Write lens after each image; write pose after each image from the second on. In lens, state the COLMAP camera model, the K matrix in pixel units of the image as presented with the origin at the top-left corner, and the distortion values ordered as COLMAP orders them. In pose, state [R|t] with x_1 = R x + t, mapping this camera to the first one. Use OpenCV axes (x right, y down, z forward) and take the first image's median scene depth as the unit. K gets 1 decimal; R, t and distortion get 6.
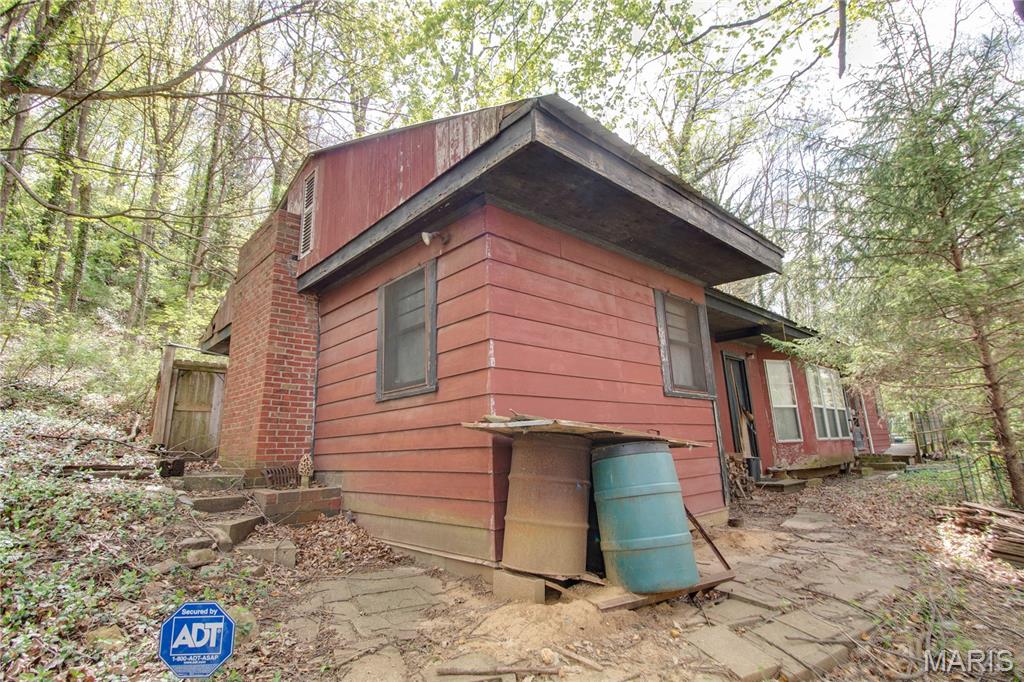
lens RADIAL K [[501.7, 0, 513.9], [0, 501.7, 326.4], [0, 0, 1]] dist [-0.001107, -0.000133]
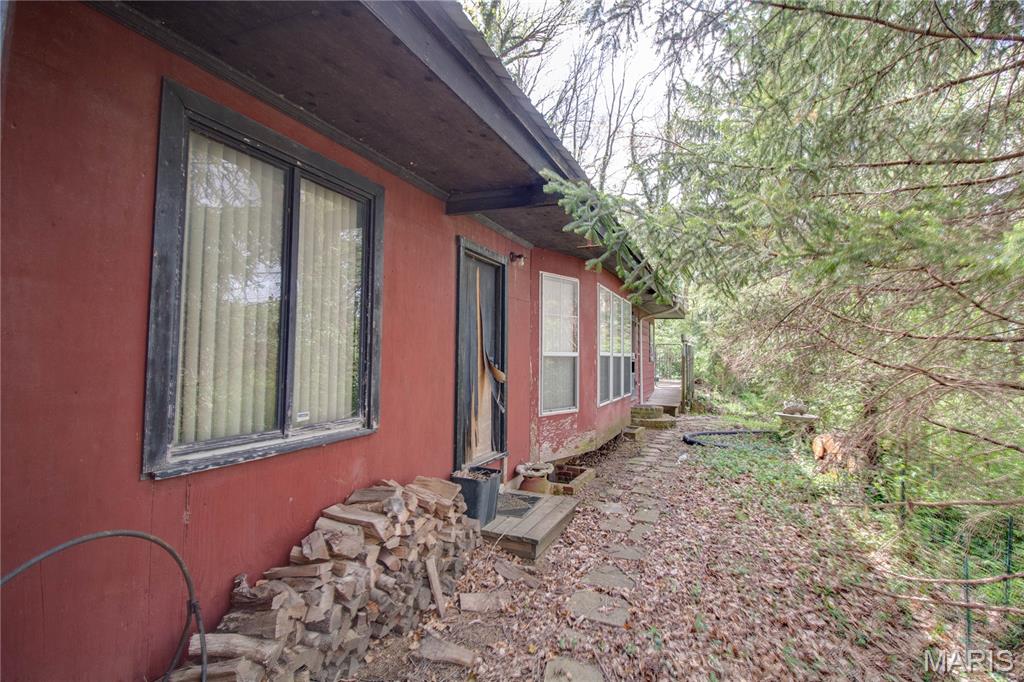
lens RADIAL K [[501.7, 0, 513.9], [0, 501.7, 326.4], [0, 0, 1]] dist [-0.001107, -0.000133]
pose [[0.913751, 0.066852, 0.400736, 0.259081], [-0.136064, 0.979763, 0.146805, 0.050354], [-0.382812, -0.188669, 0.904356, 0.508339]]
